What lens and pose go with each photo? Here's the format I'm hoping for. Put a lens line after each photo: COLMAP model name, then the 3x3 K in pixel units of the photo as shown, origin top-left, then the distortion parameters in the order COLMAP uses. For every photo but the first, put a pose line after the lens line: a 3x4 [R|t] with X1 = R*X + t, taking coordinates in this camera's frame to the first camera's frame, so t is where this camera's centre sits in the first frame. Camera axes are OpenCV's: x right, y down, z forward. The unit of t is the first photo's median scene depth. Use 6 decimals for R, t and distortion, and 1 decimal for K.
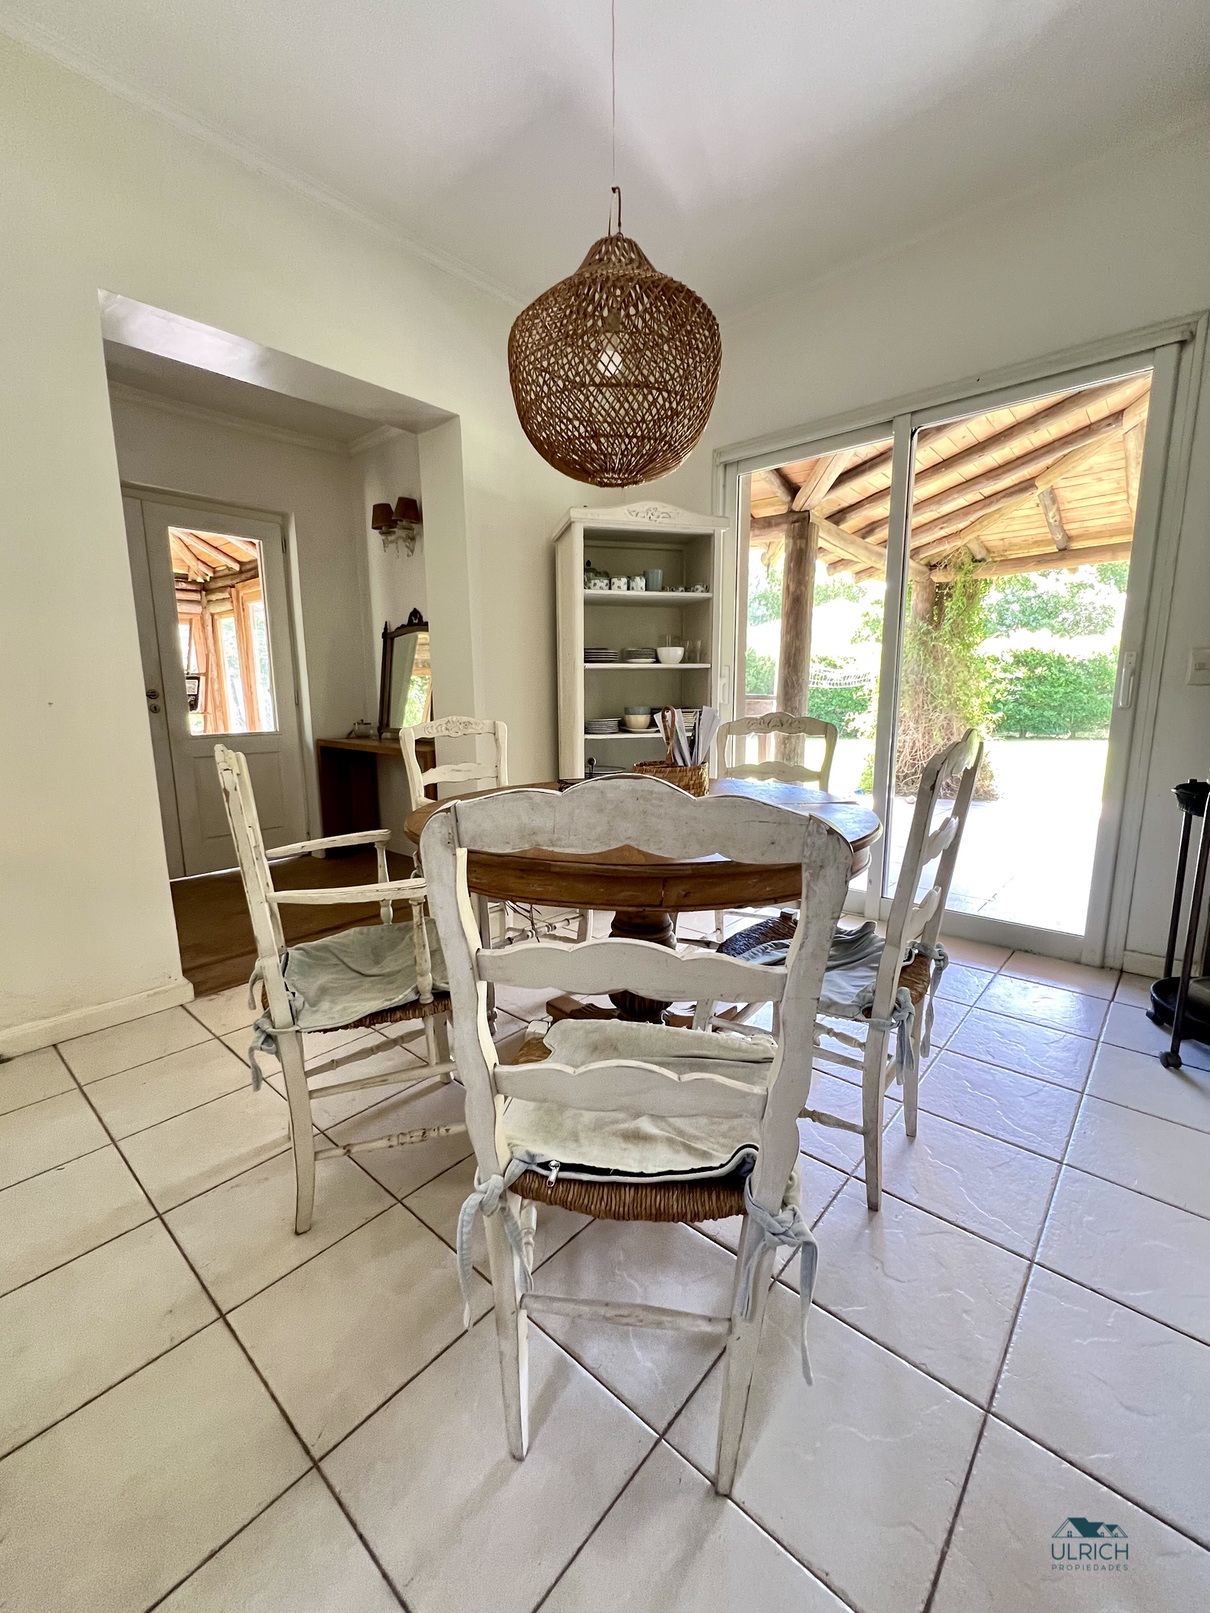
lens RADIAL K [[670.7, 0, 605.0], [0, 670.7, 806.5], [0, 0, 1]] dist [-0.001422, 0.000035]
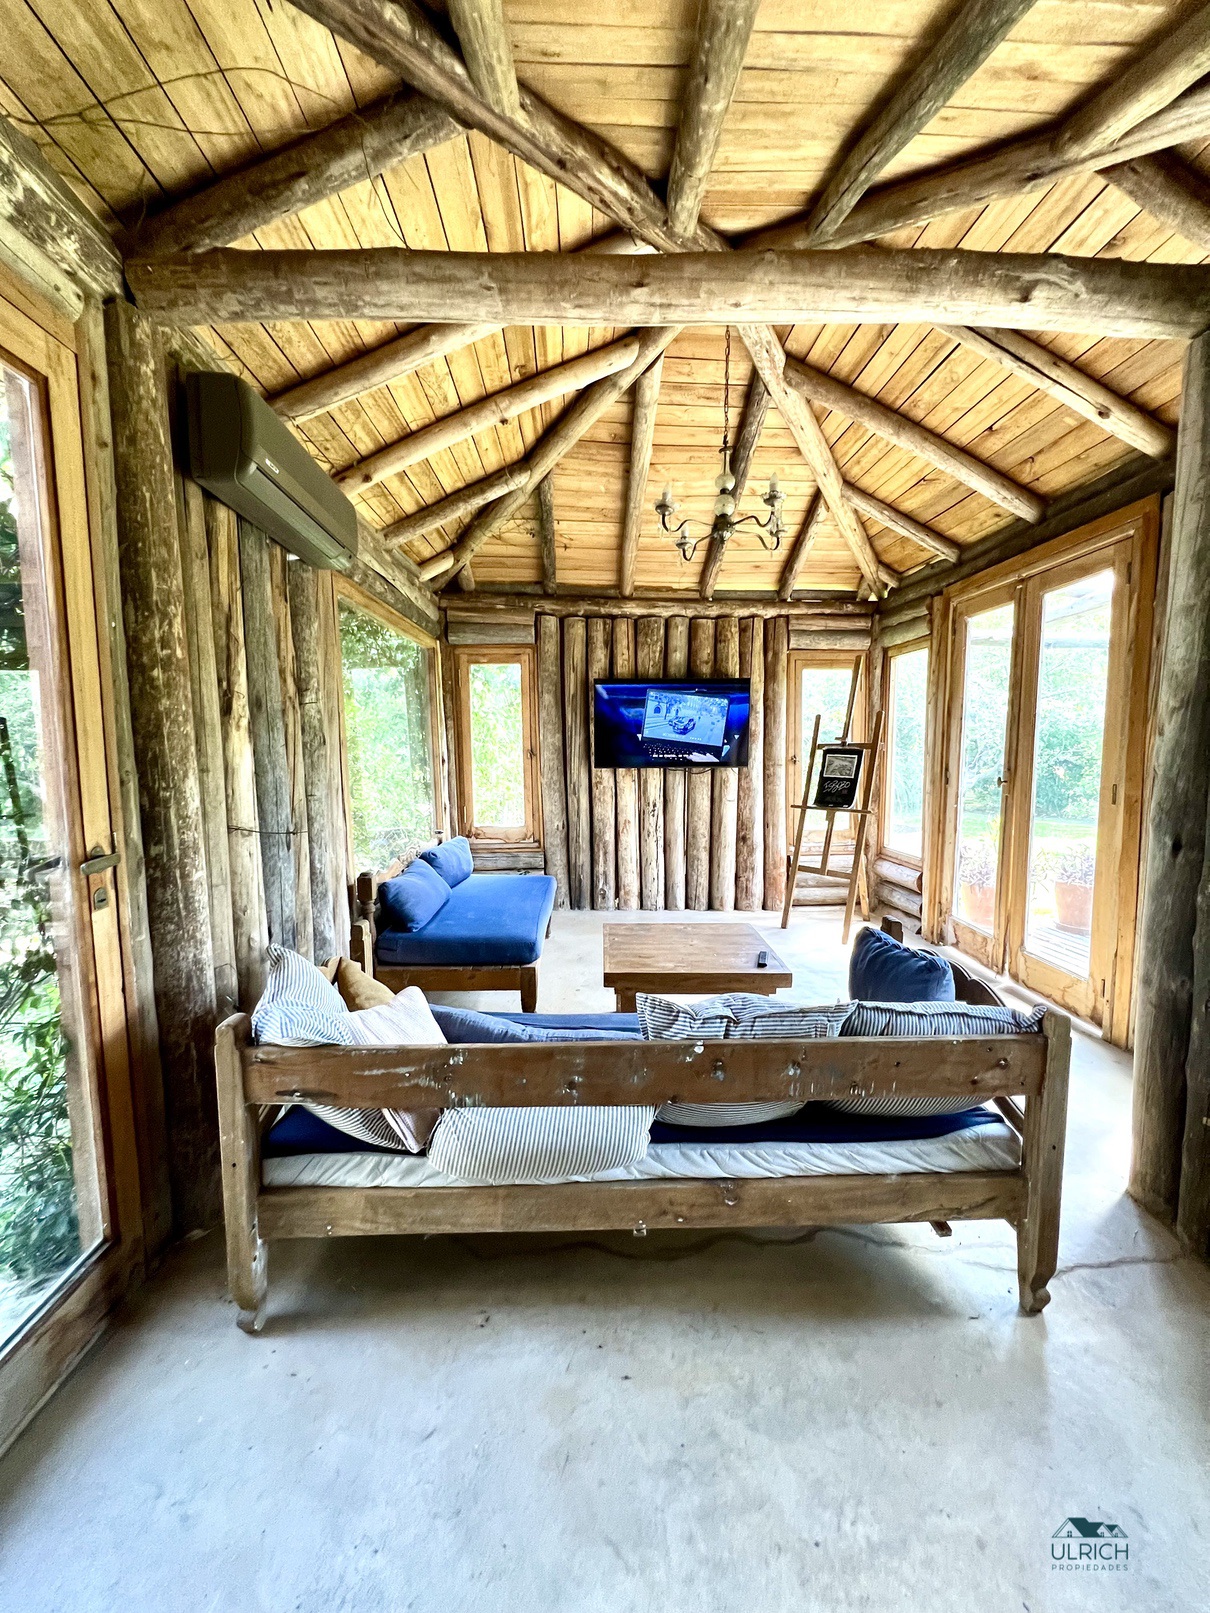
lens RADIAL K [[647.2, 0, 605.0], [0, 647.2, 806.5], [0, 0, 1]] dist [-0.001911, 0.000010]
pose [[0.688597, 0.072011, -0.721559, -0.329380], [-0.122694, 0.992280, -0.018060, -0.101146], [0.714689, 0.100967, 0.692117, 0.422096]]
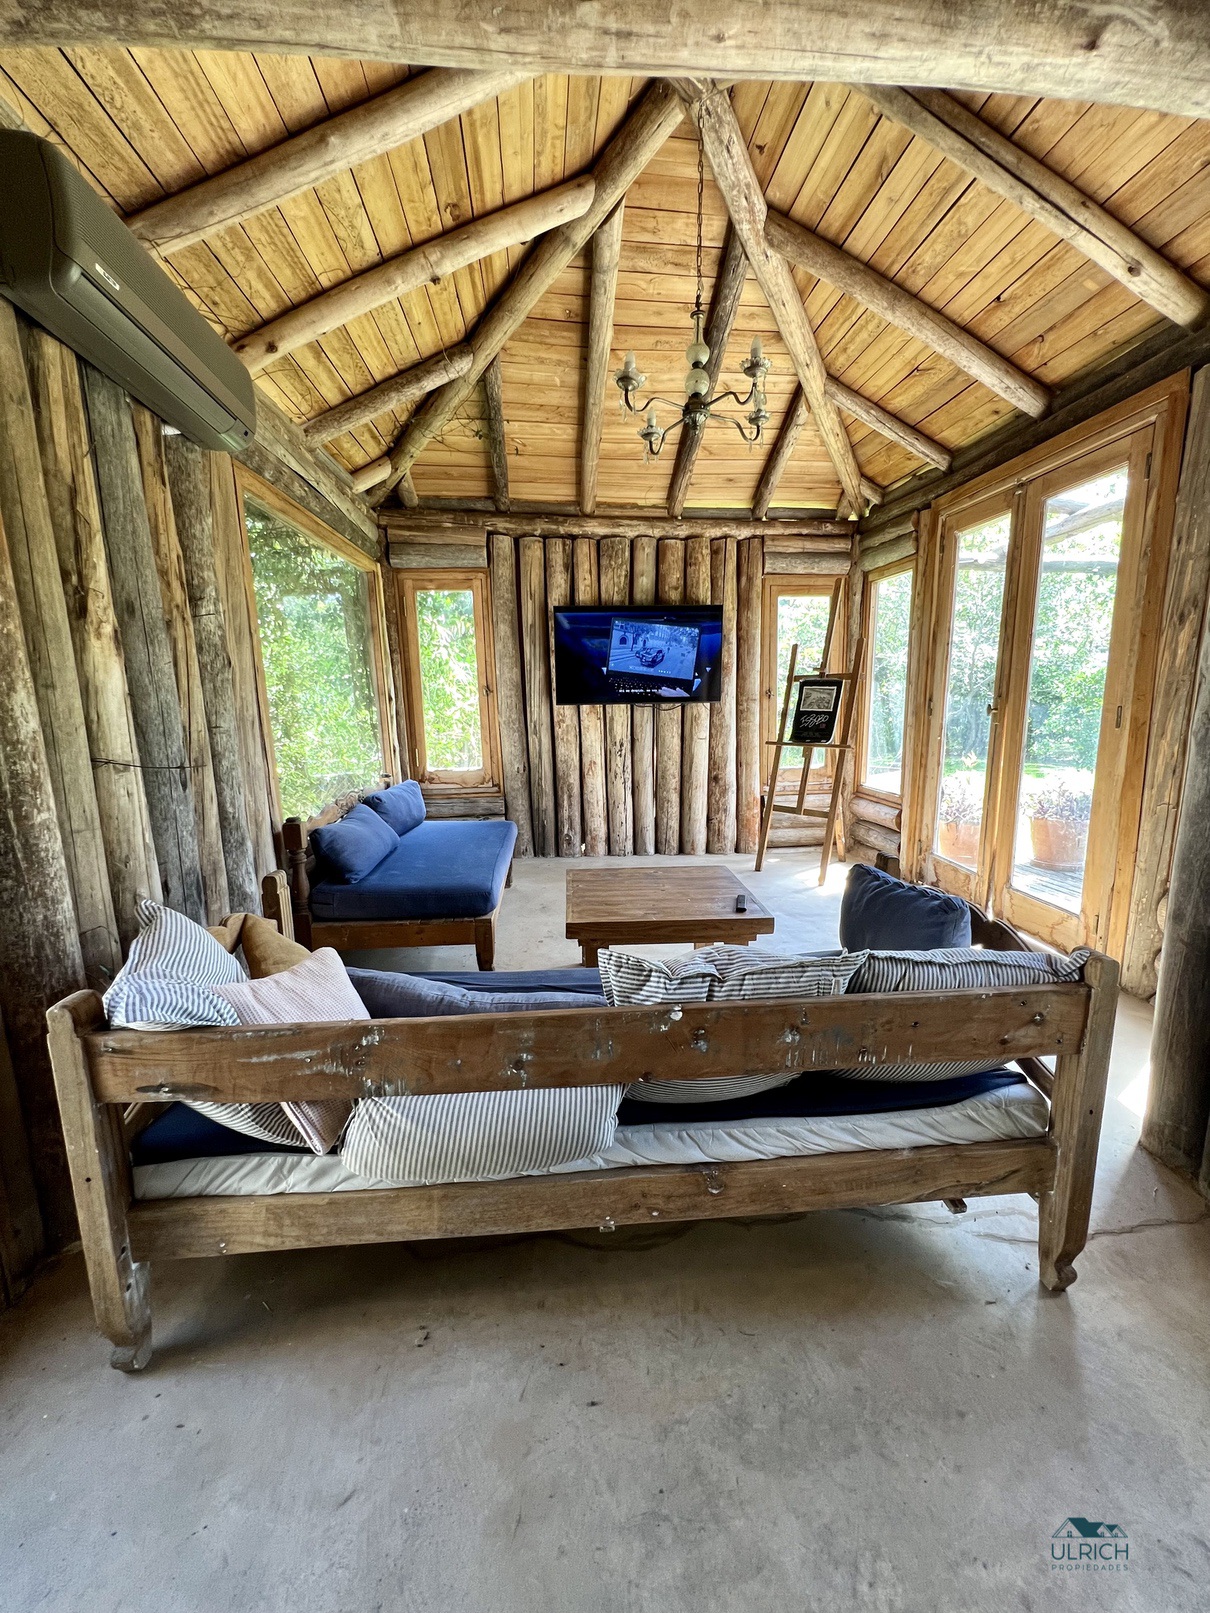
lens RADIAL K [[647.2, 0, 605.0], [0, 647.2, 806.5], [0, 0, 1]] dist [-0.001911, 0.000010]
pose [[0.724034, 0.114252, -0.680236, -0.354004], [-0.106627, 0.992871, 0.053270, -0.093374], [0.681473, 0.033962, 0.731054, 0.452797]]
